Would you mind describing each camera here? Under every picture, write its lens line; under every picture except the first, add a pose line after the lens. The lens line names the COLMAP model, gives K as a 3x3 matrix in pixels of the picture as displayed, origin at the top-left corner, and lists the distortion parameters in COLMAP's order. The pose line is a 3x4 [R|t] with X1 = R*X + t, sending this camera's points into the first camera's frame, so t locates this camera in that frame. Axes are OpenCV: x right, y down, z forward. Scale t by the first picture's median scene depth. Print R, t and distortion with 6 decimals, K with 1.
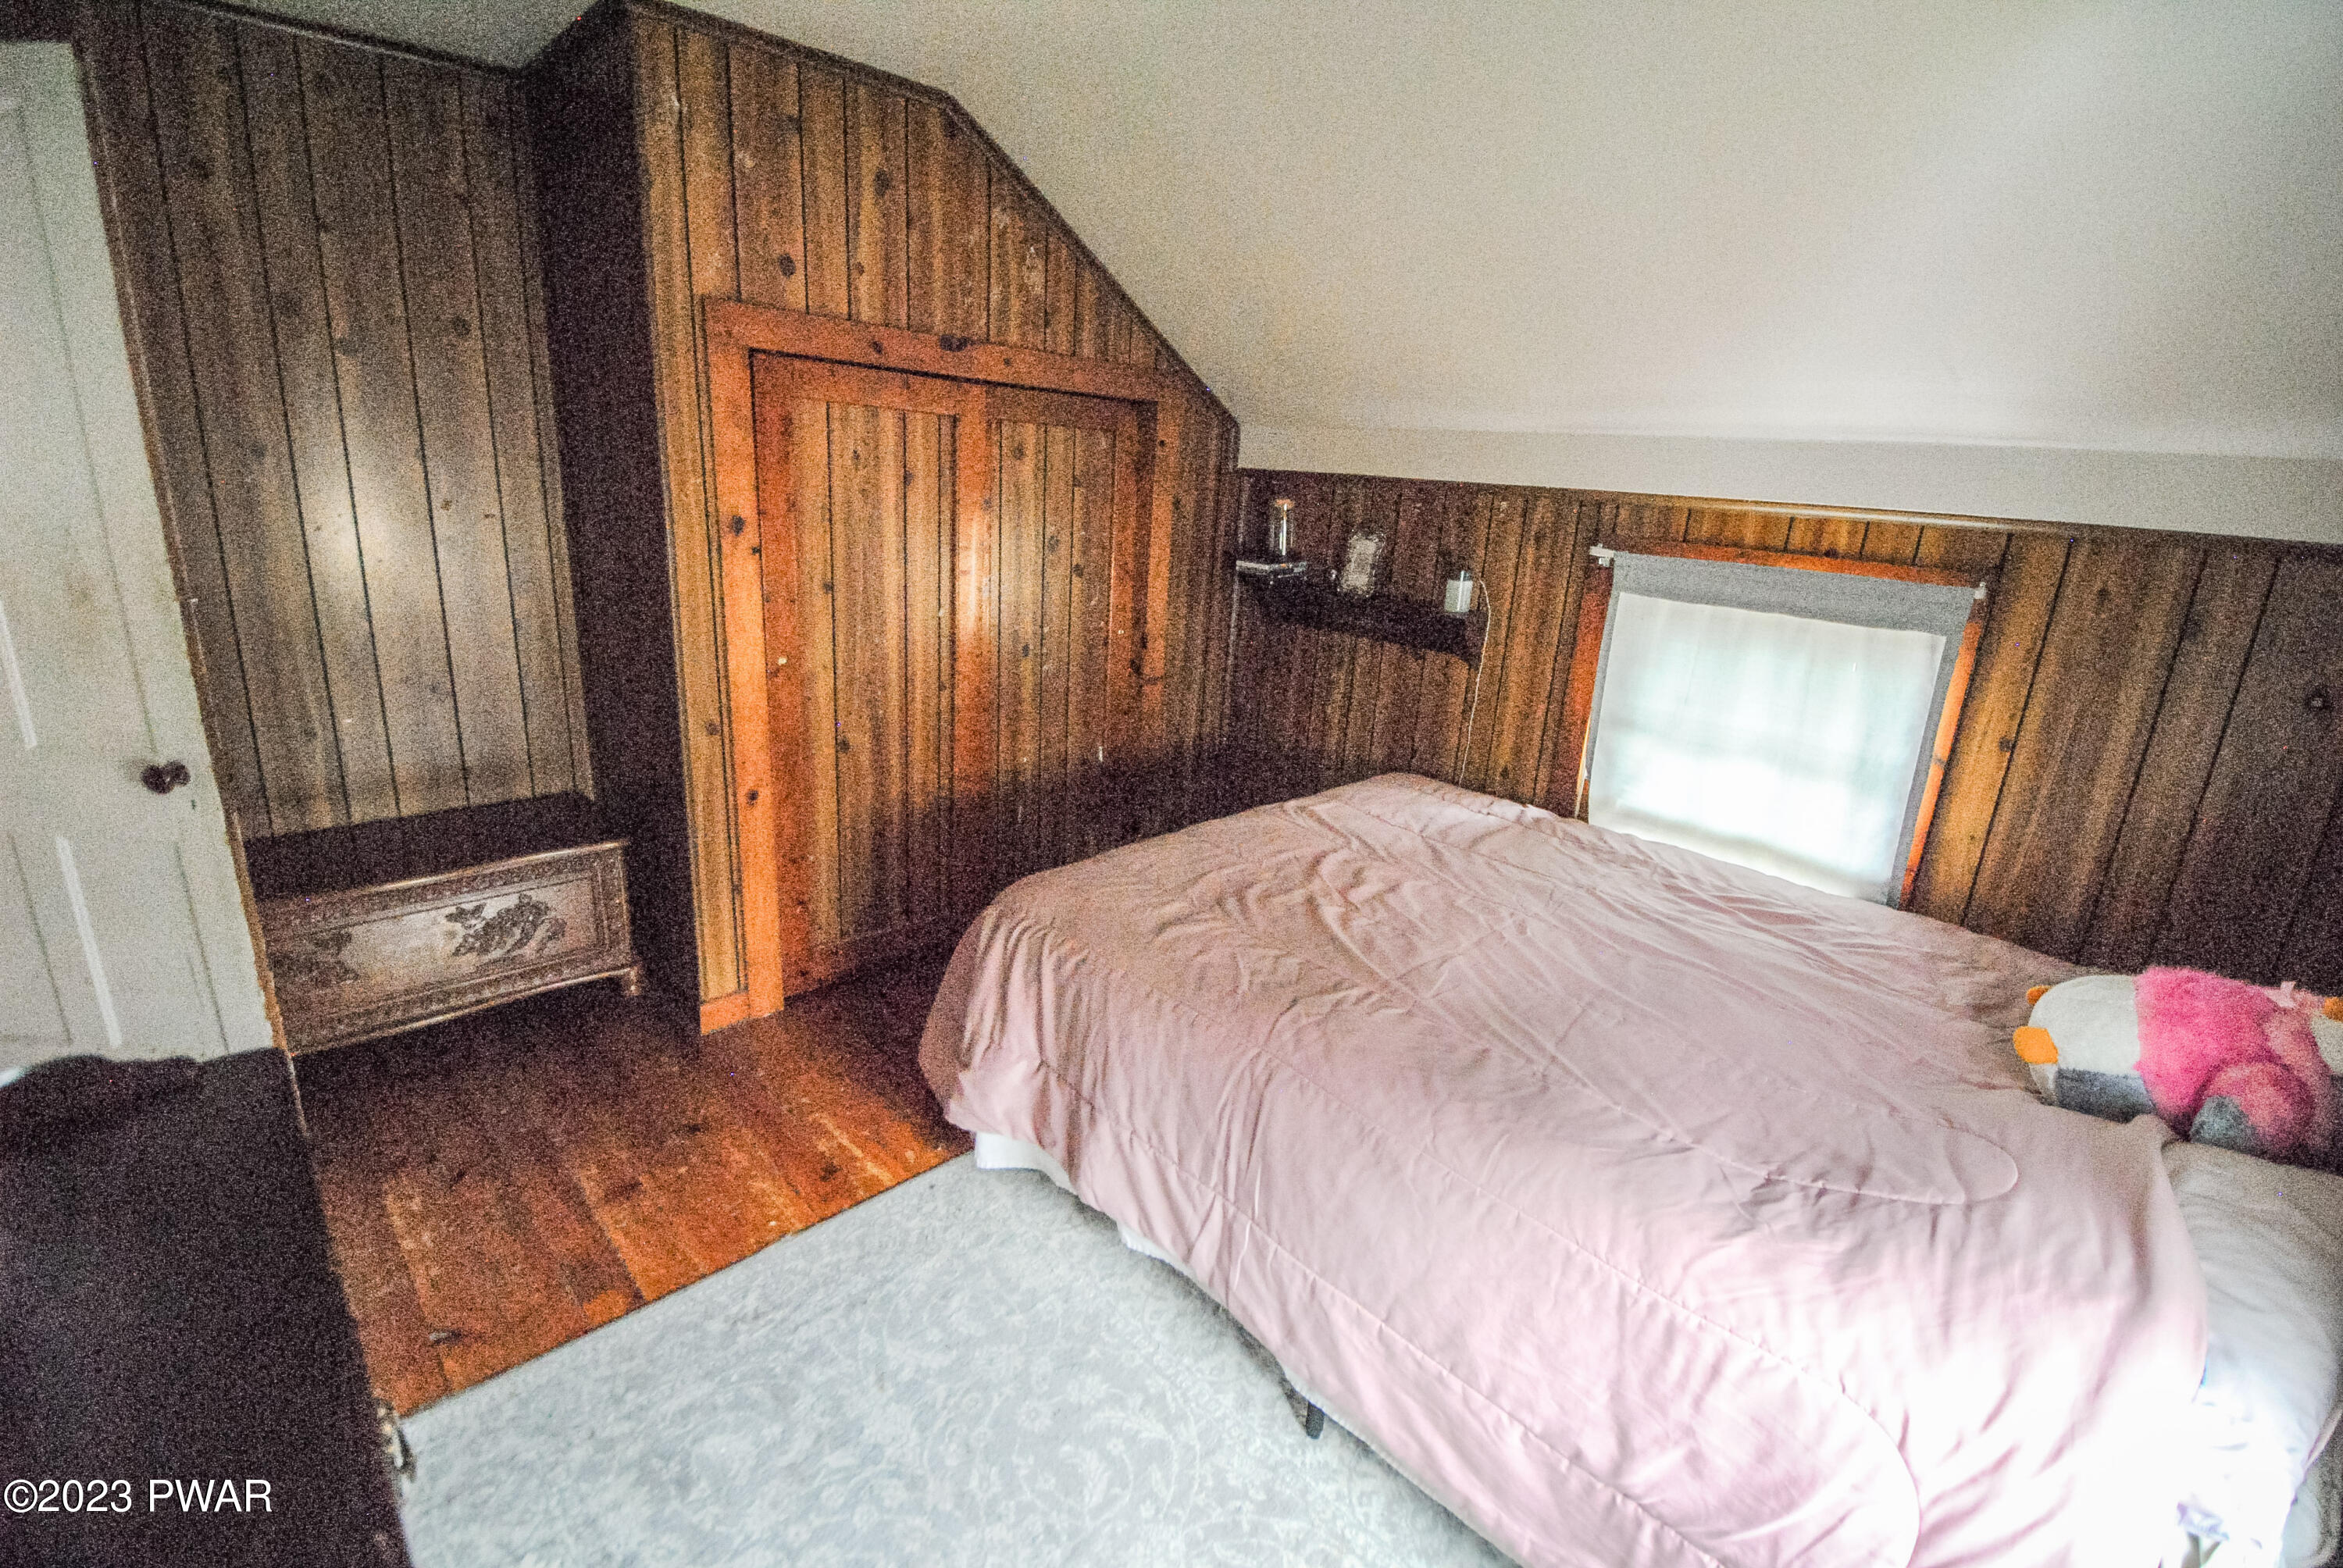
lens RADIAL K [[1040.2, 0, 1182.3], [0, 1040.2, 780.2], [0, 0, 1]] dist [-0.002945, -0.007778]
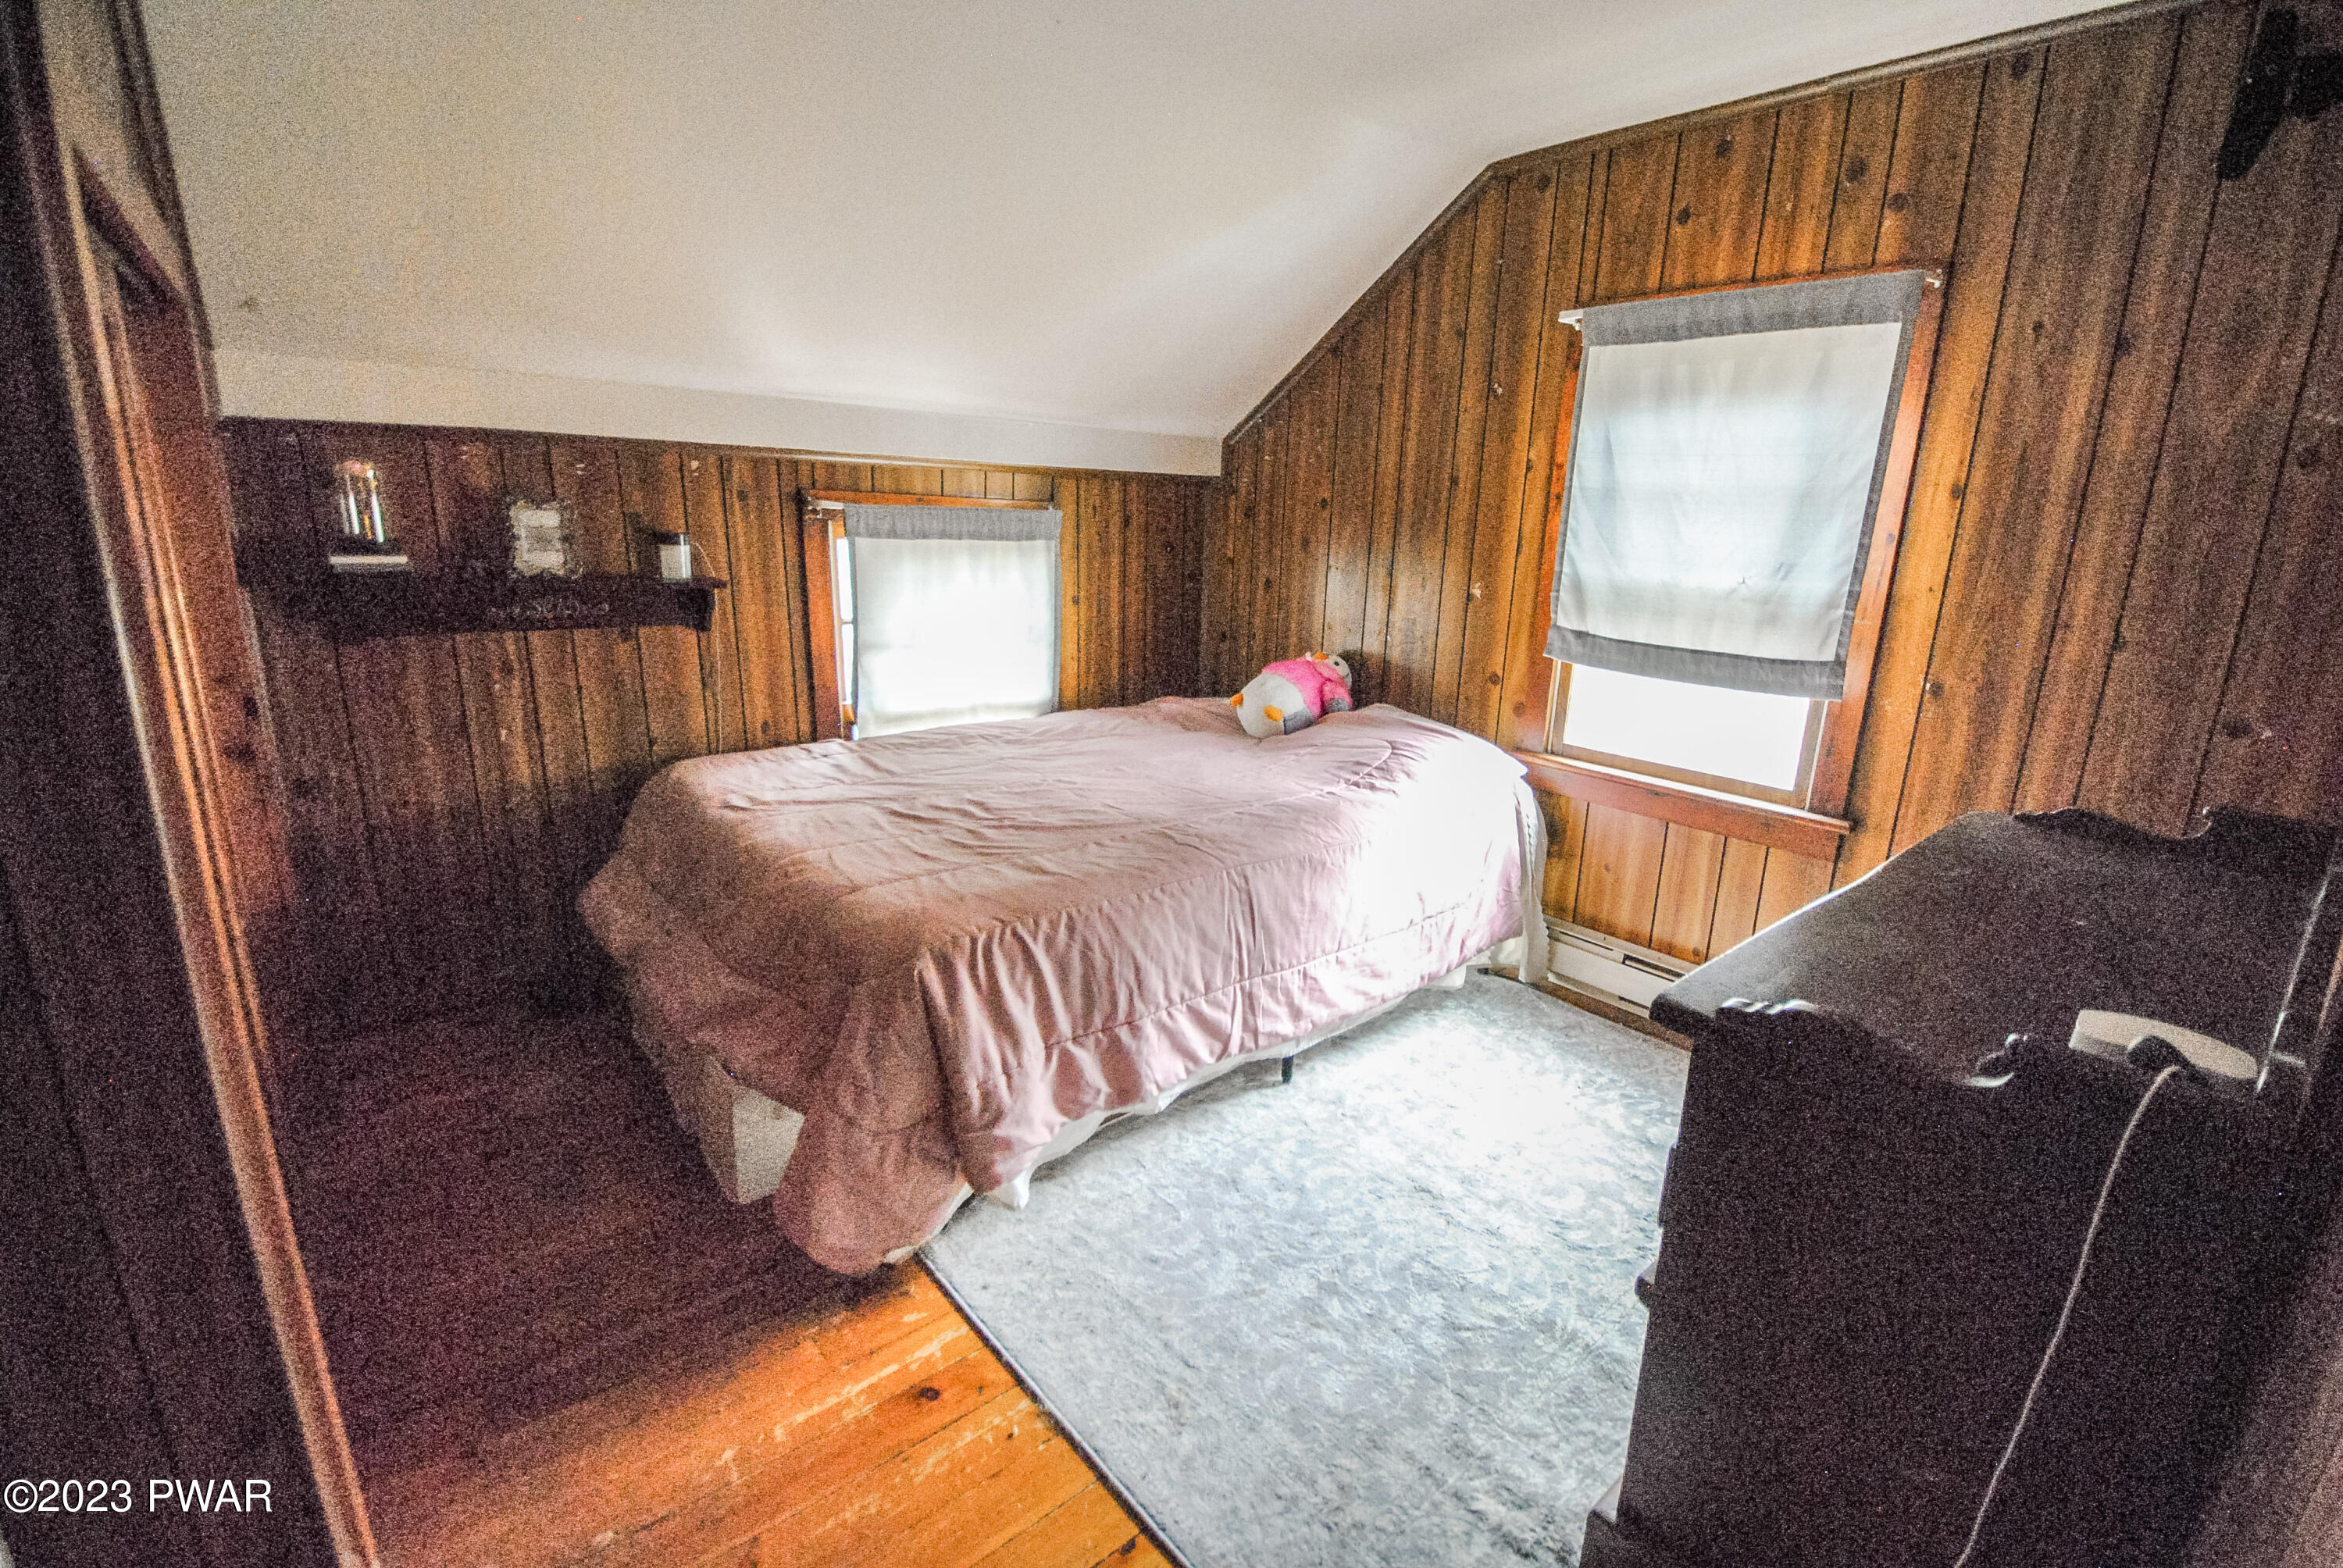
lens RADIAL K [[1040.2, 0, 1181.8], [0, 1040.2, 783.9], [0, 0, 1]] dist [-0.002945, -0.007778]
pose [[0.057299, -0.315099, 0.947327, -0.716031], [0.247201, 0.923816, 0.292327, -0.161553], [-0.967269, 0.217430, 0.130826, 0.495860]]
